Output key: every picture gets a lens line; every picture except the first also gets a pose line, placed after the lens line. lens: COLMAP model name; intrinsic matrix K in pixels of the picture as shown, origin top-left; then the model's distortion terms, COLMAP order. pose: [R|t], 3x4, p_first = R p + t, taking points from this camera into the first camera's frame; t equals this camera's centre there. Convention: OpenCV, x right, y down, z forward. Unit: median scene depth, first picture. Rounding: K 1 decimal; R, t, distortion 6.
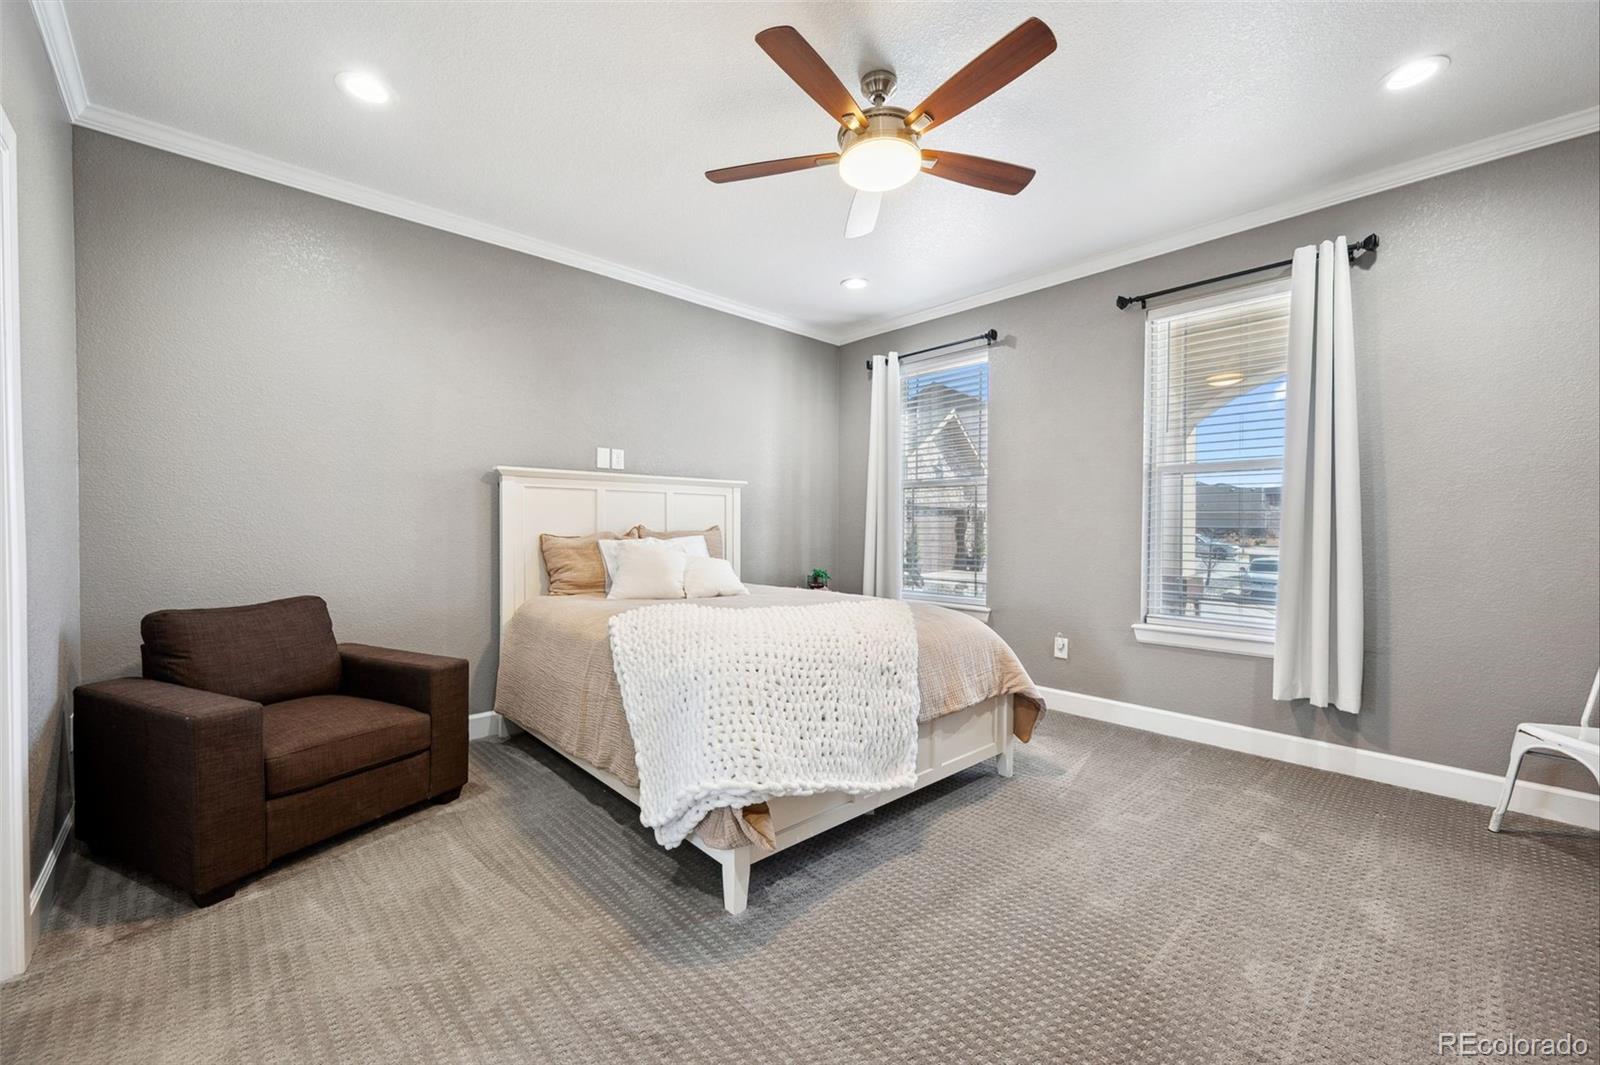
lens RADIAL K [[640.4, 0, 800.0], [0, 640.4, 532.5], [0, 0, 1]] dist [0.000331, 0.000157]
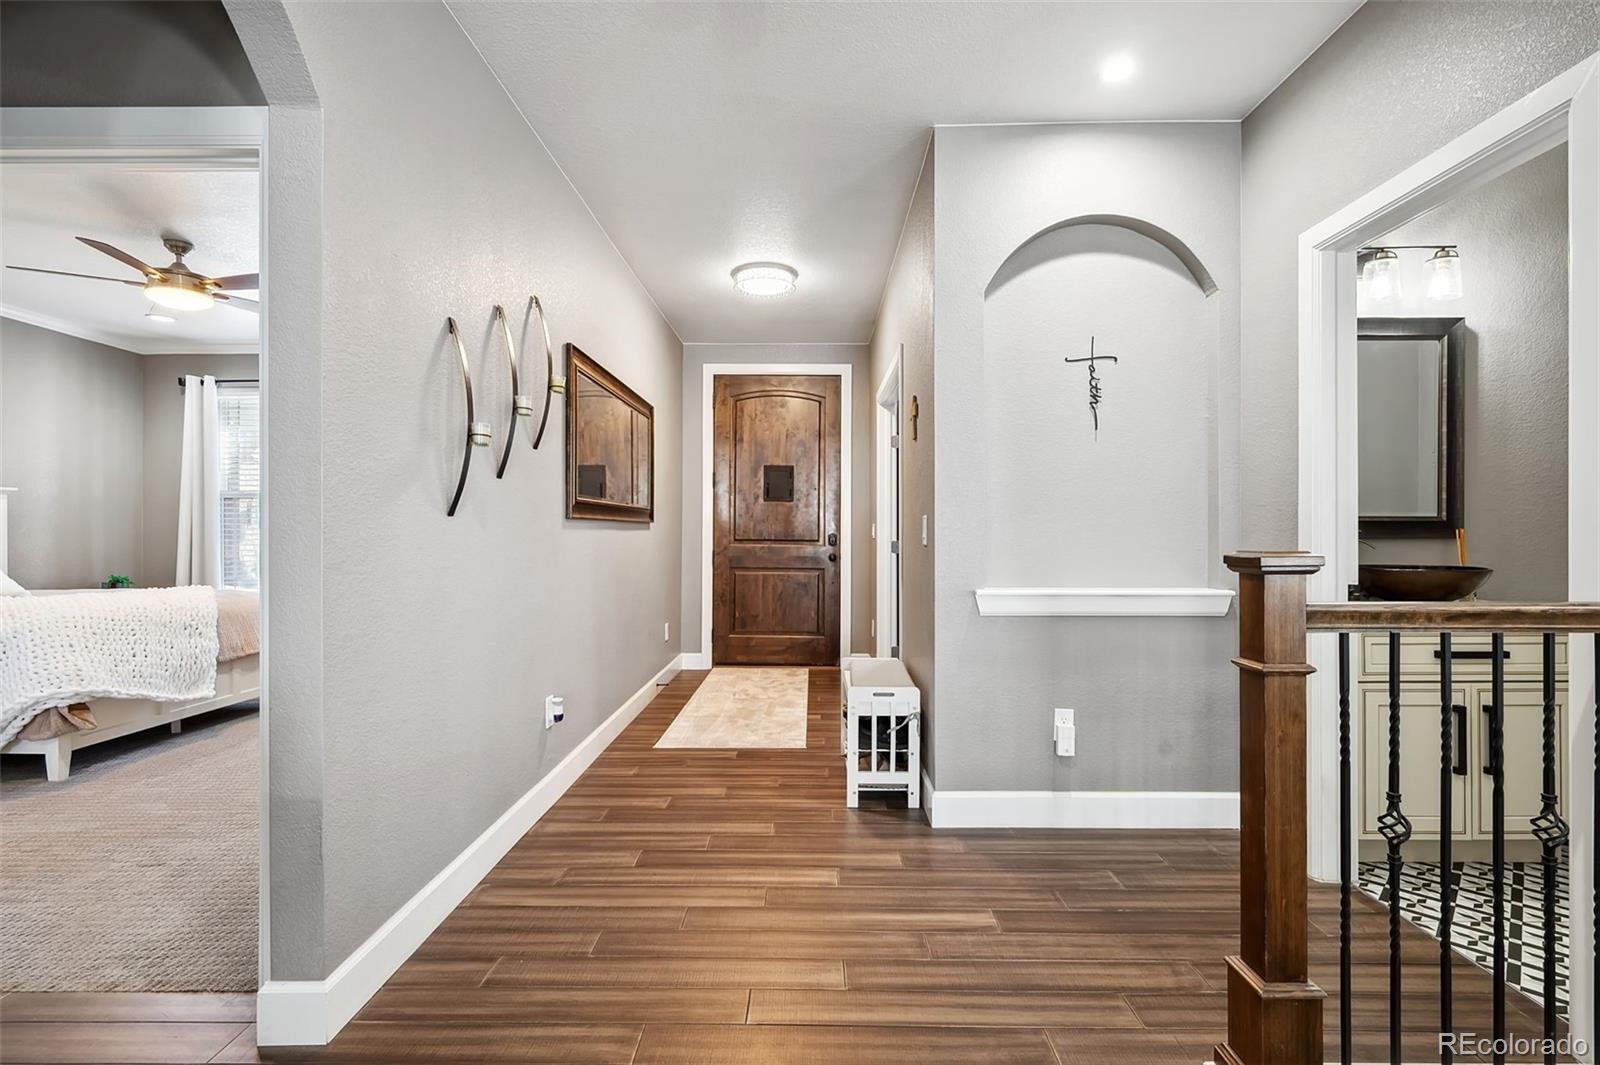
lens RADIAL K [[712.5, 0, 800.0], [0, 712.5, 532.5], [0, 0, 1]] dist [0.001303, 0.000936]
pose [[0.691683, -0.005738, 0.722179, -0.092862], [0.012655, 0.999911, -0.004176, 0.016768], [-0.722091, 0.012028, 0.691694, -1.341758]]
